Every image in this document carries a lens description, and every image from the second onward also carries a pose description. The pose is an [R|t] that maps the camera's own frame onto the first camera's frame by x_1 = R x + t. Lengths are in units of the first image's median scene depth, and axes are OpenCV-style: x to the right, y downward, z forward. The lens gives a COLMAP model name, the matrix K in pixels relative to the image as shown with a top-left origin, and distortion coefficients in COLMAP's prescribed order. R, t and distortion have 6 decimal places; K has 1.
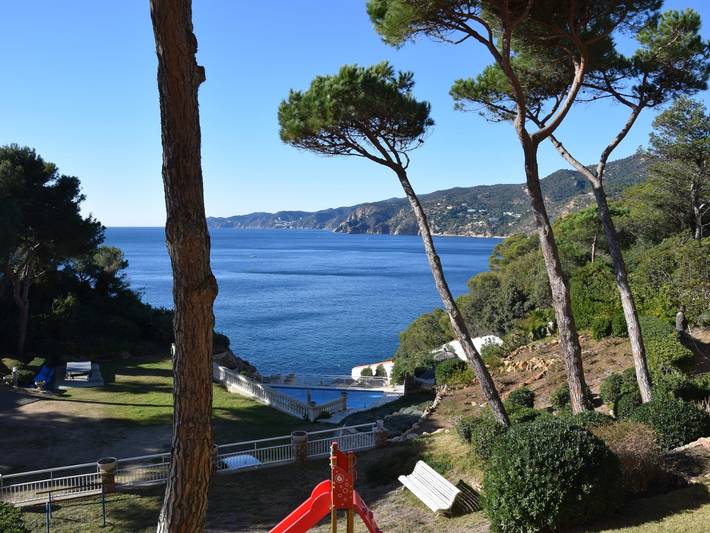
lens RADIAL K [[592.3, 0, 351.9], [0, 592.3, 278.2], [0, 0, 1]] dist [-0.124482, 0.110360]
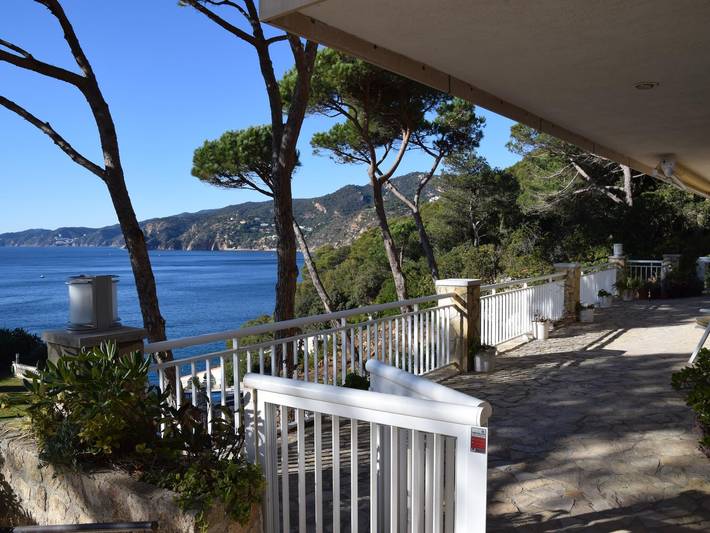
lens RADIAL K [[592.3, 0, 351.9], [0, 592.3, 278.2], [0, 0, 1]] dist [-0.124482, 0.110360]
pose [[0.940261, -0.033989, 0.338754, -0.226791], [0.042200, 0.998966, -0.016901, 0.025892], [-0.337830, 0.030187, 0.940723, -0.322631]]
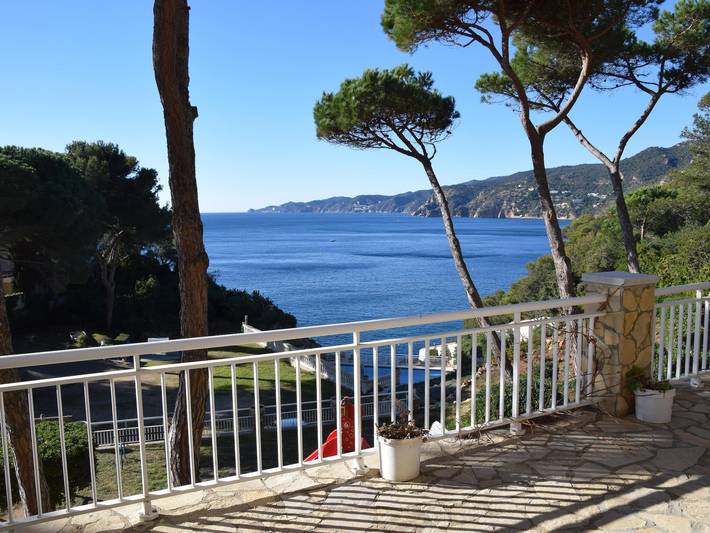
lens RADIAL K [[592.3, 0, 351.9], [0, 592.3, 278.2], [0, 0, 1]] dist [-0.124482, 0.110360]
pose [[0.991120, 0.000923, -0.132967, 0.089599], [0.002721, 0.999626, 0.027221, 0.005574], [0.132942, -0.027342, 0.990747, -0.108476]]
